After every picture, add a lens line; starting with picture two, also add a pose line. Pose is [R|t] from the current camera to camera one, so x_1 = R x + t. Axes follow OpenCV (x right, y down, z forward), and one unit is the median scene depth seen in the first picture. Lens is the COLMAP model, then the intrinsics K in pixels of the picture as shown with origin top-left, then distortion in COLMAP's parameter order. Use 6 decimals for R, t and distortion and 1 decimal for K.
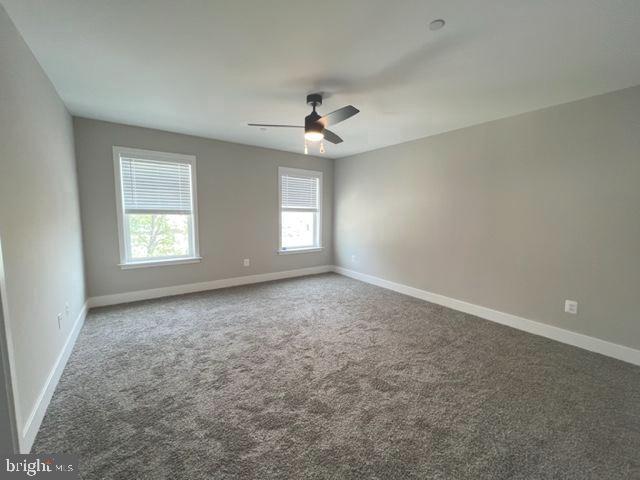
lens RADIAL K [[256.5, 0, 320.0], [0, 256.5, 240.0], [0, 0, 1]] dist [-0.002149, -0.000231]
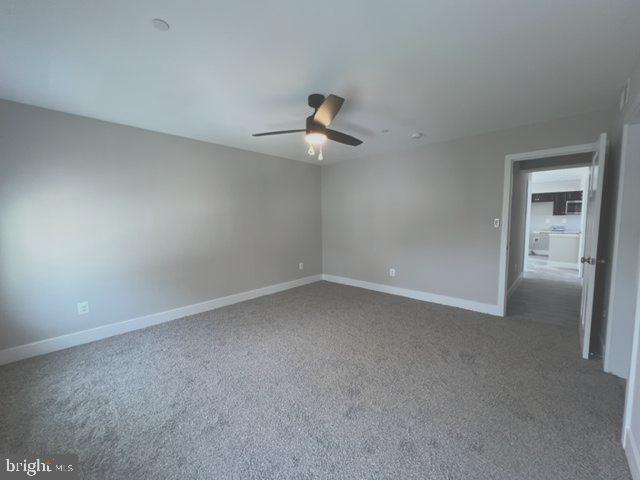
lens RADIAL K [[256.5, 0, 320.0], [0, 256.5, 240.0], [0, 0, 1]] dist [-0.002149, -0.000231]
pose [[-0.183671, -0.100281, 0.977859, -0.822204], [0.107751, 0.986734, 0.121431, -0.140313], [-0.977064, 0.127669, -0.170429, 1.000227]]
